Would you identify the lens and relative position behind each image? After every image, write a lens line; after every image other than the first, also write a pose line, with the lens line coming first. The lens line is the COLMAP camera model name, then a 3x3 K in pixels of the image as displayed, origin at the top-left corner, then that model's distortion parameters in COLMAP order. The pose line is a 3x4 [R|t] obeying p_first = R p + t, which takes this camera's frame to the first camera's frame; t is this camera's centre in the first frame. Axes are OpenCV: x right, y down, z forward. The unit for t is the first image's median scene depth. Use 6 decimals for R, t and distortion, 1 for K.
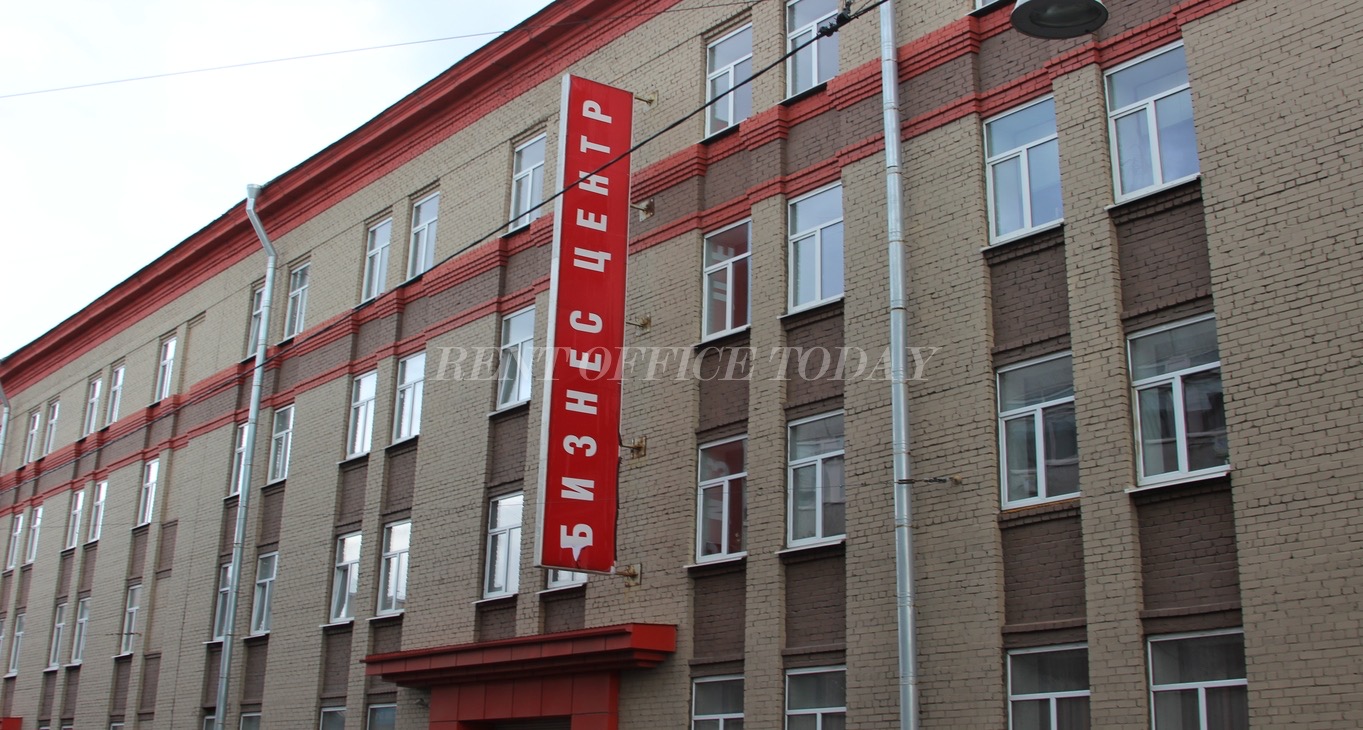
lens RADIAL K [[1489.2, 0, 683.9], [0, 1489.2, 368.1], [0, 0, 1]] dist [-0.017346, 0.000000]
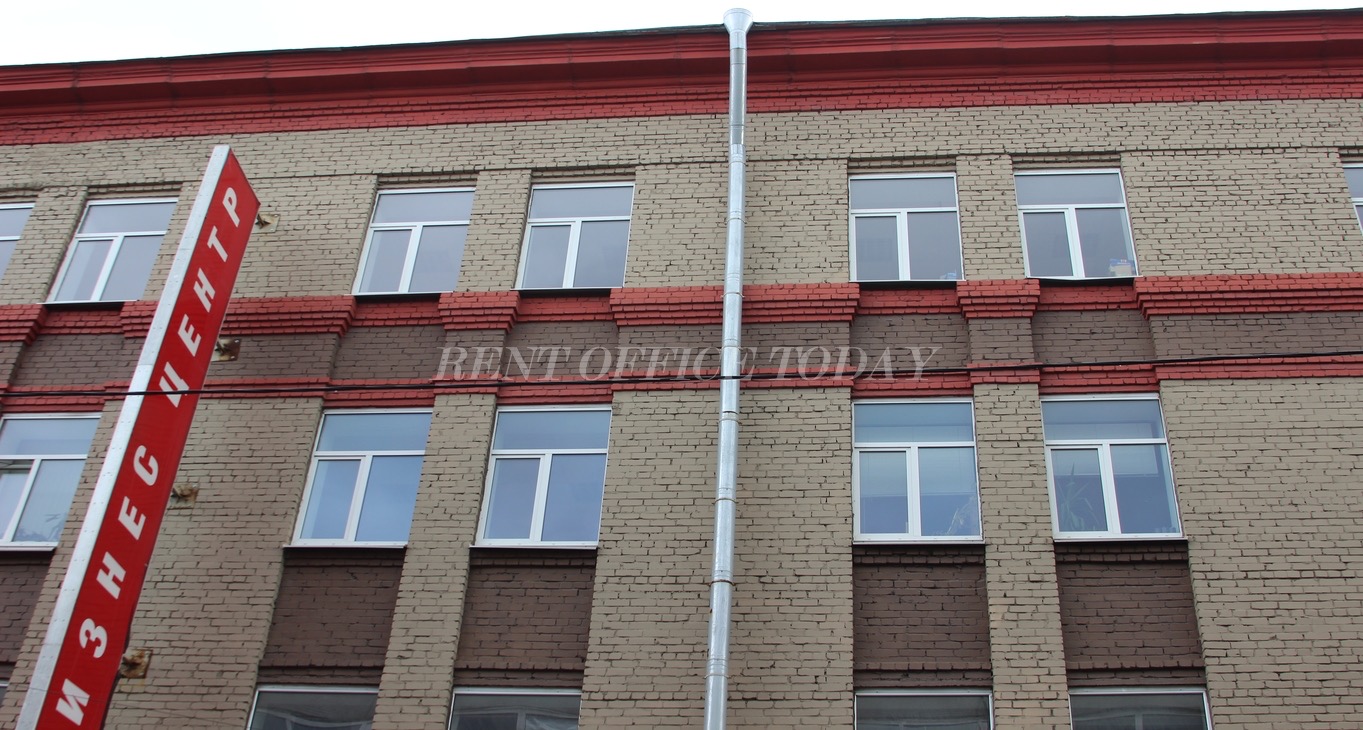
lens RADIAL K [[1504.6, 0, 677.9], [0, 1504.6, 308.6], [0, 0, 1]] dist [-0.062321, 0.000000]
pose [[0.738754, 0.398511, 0.543537, -0.386750], [-0.228737, 0.906846, -0.353993, 0.123121], [-0.633974, 0.137187, 0.761089, 0.413291]]
